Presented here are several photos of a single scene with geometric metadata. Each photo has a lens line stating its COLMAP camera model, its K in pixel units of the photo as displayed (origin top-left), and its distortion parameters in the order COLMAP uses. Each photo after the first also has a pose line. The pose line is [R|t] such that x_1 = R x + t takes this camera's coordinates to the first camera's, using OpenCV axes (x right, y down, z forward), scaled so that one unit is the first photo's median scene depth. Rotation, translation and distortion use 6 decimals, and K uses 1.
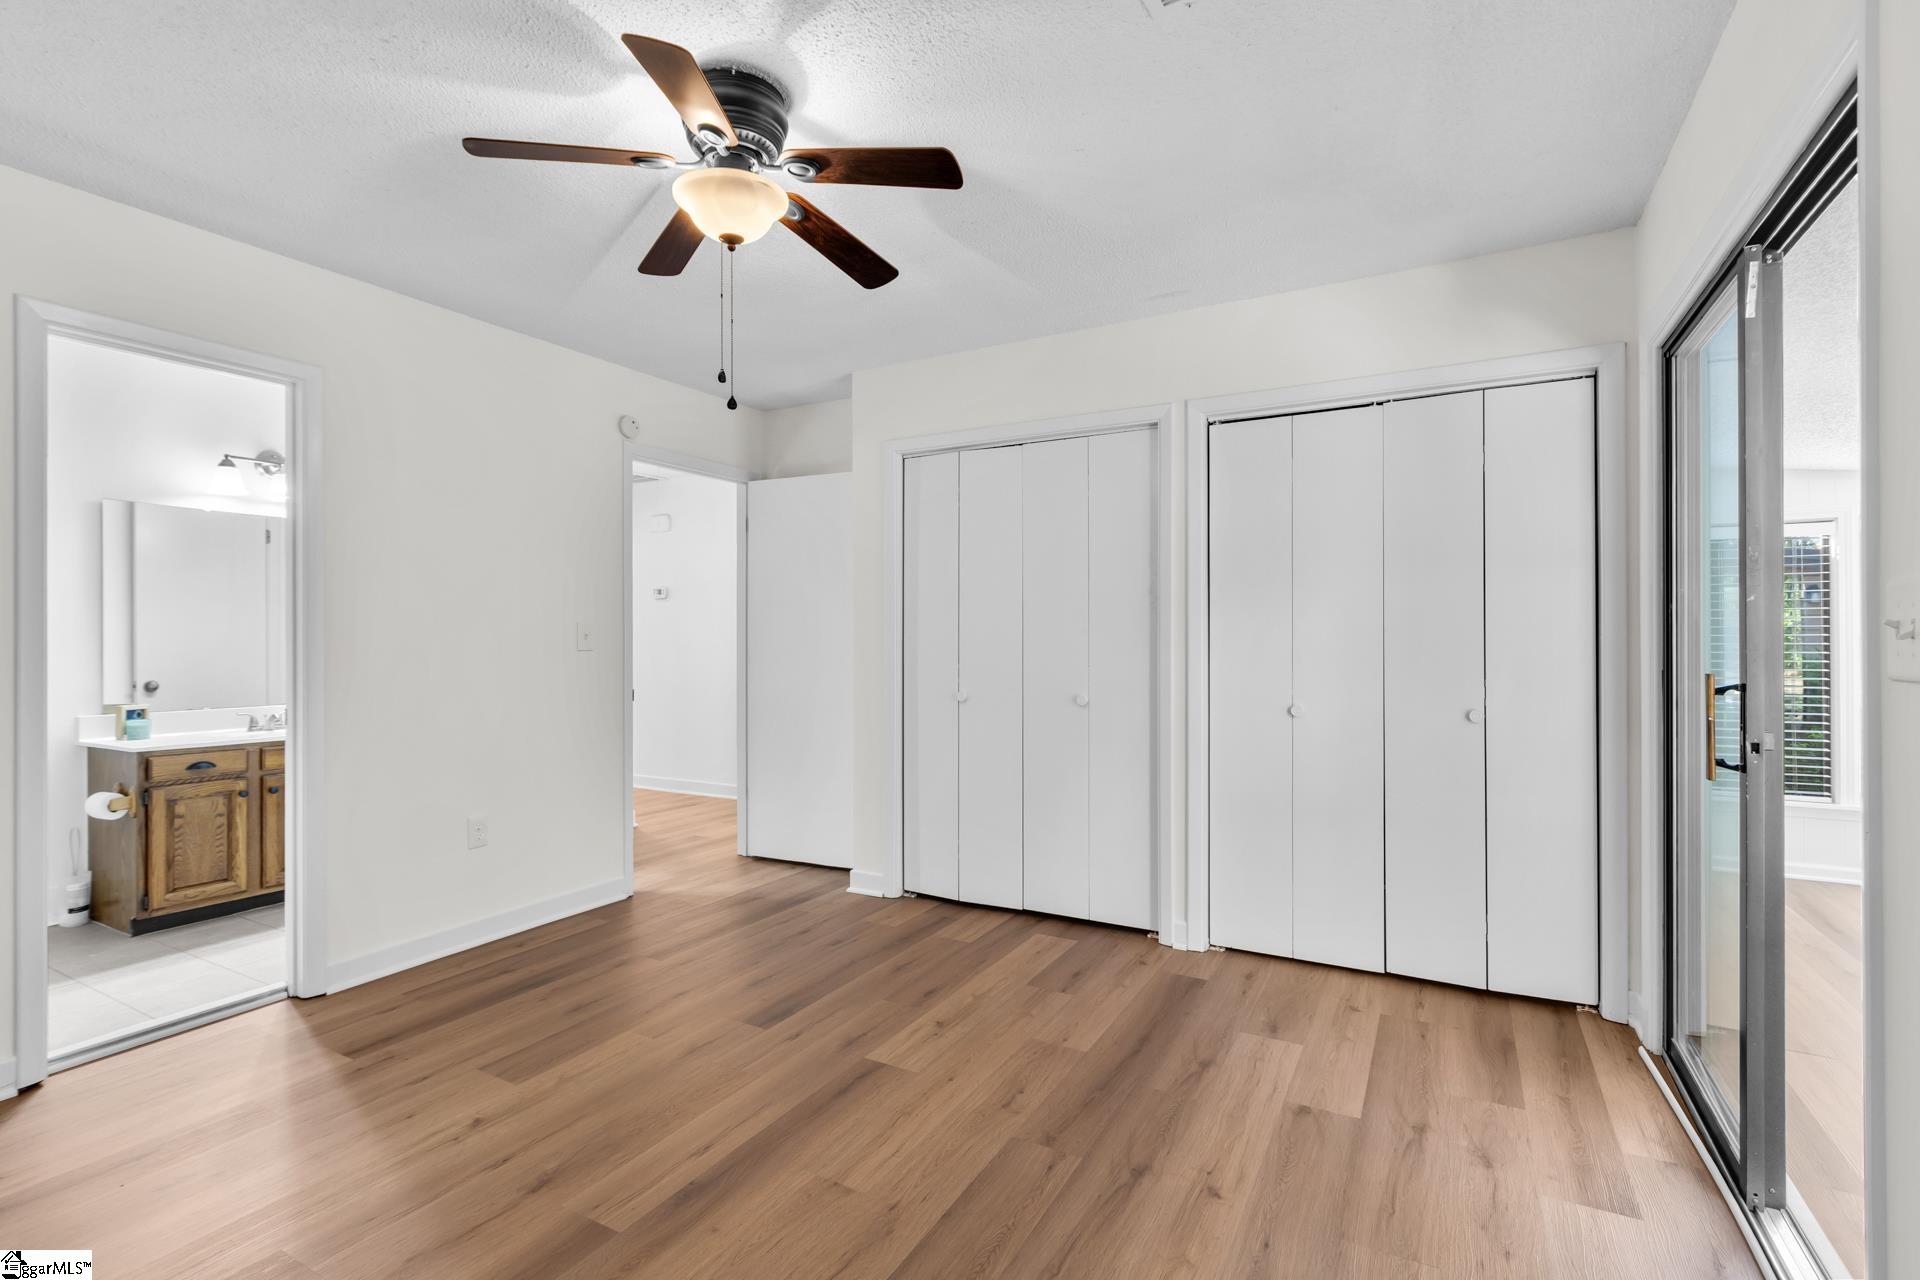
lens RADIAL K [[893.4, 0, 962.2], [0, 893.4, 627.1], [0, 0, 1]] dist [0.002395, 0.000598]
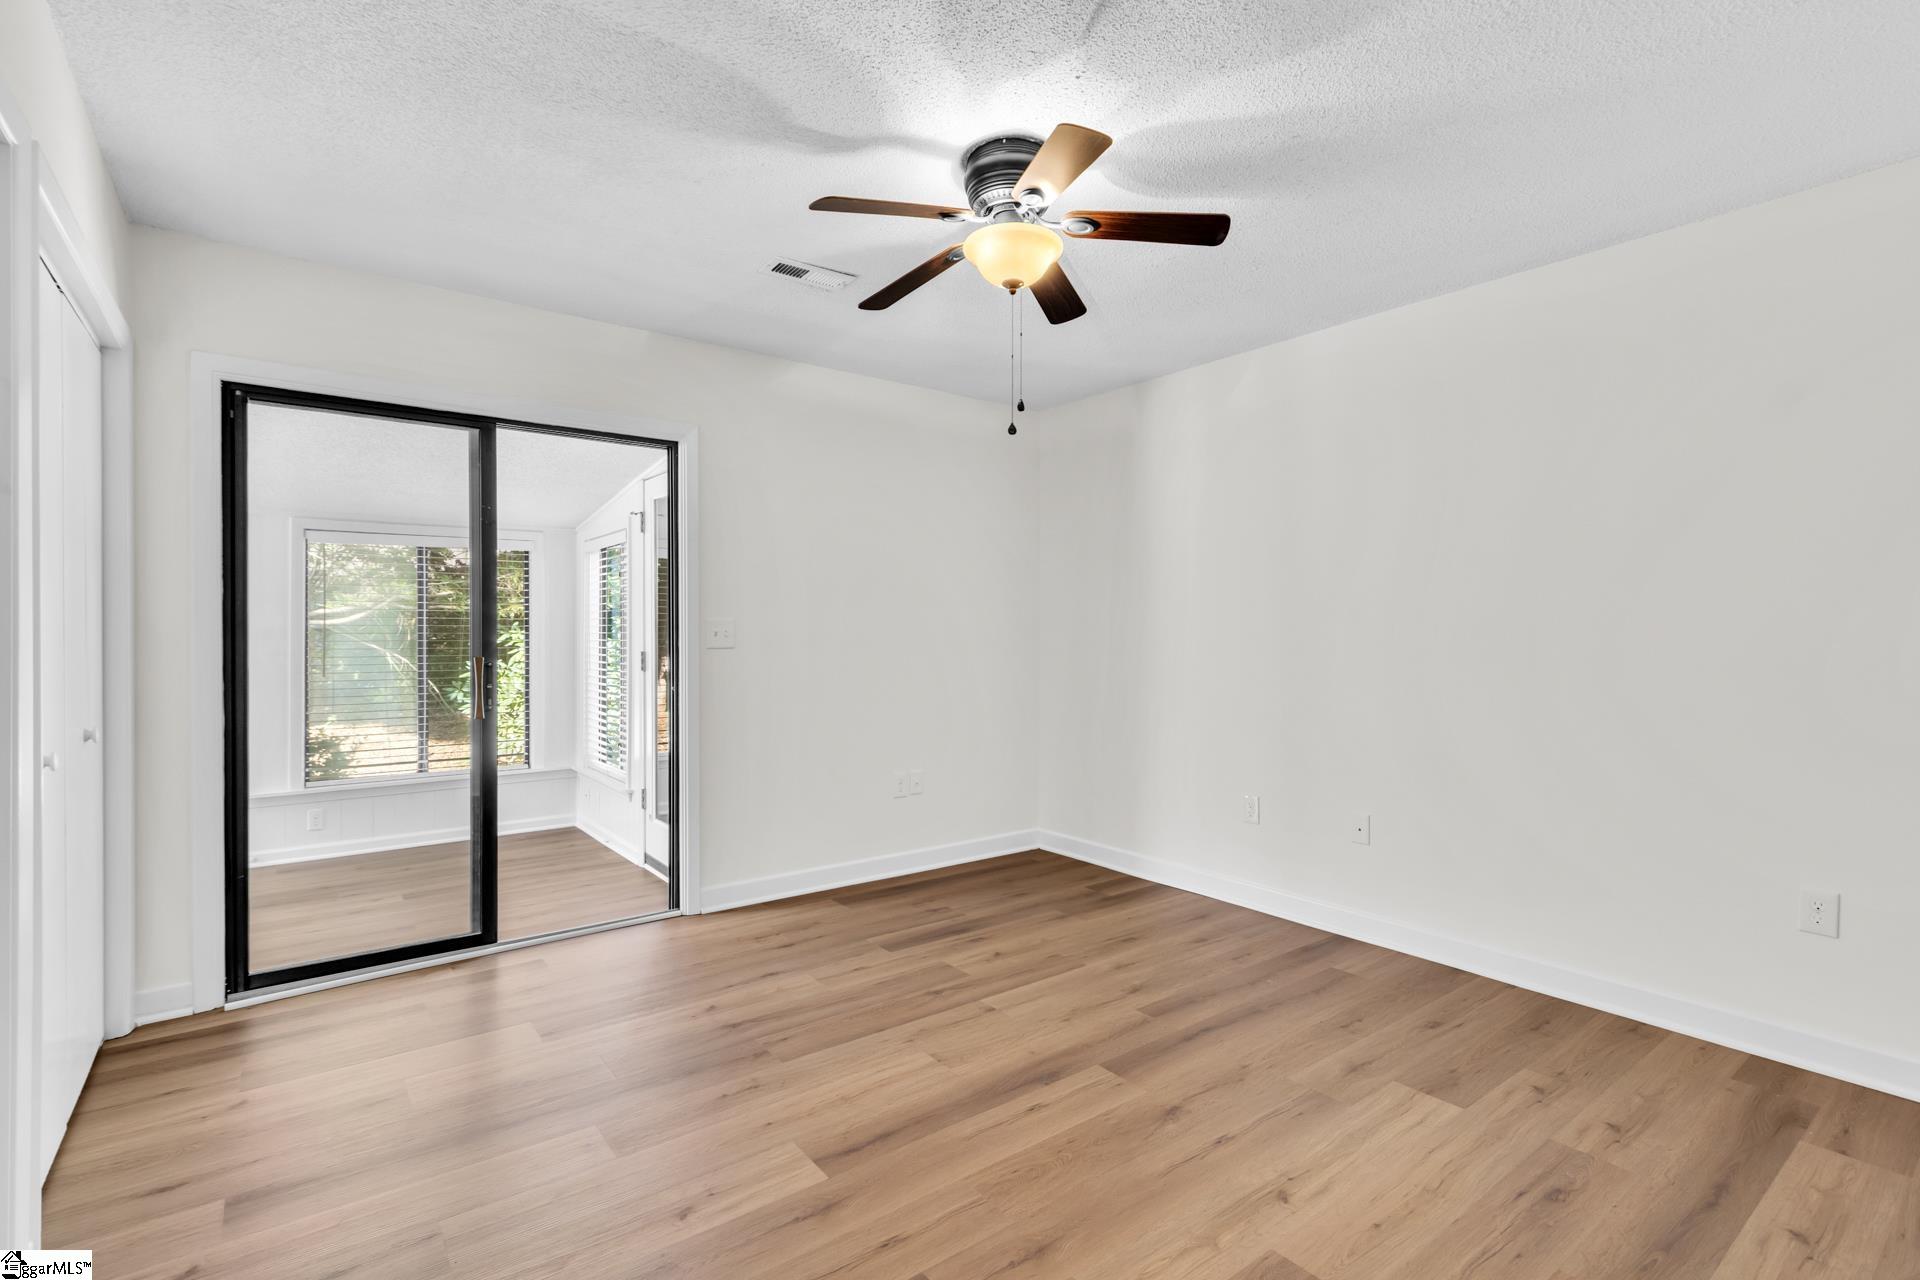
lens RADIAL K [[893.4, 0, 962.2], [0, 893.4, 627.1], [0, 0, 1]] dist [0.002395, 0.000598]
pose [[-0.918257, 0.004995, 0.395954, -0.644835], [-0.002030, 0.999848, -0.017321, 0.022226], [-0.395980, -0.016709, -0.918107, 2.055326]]
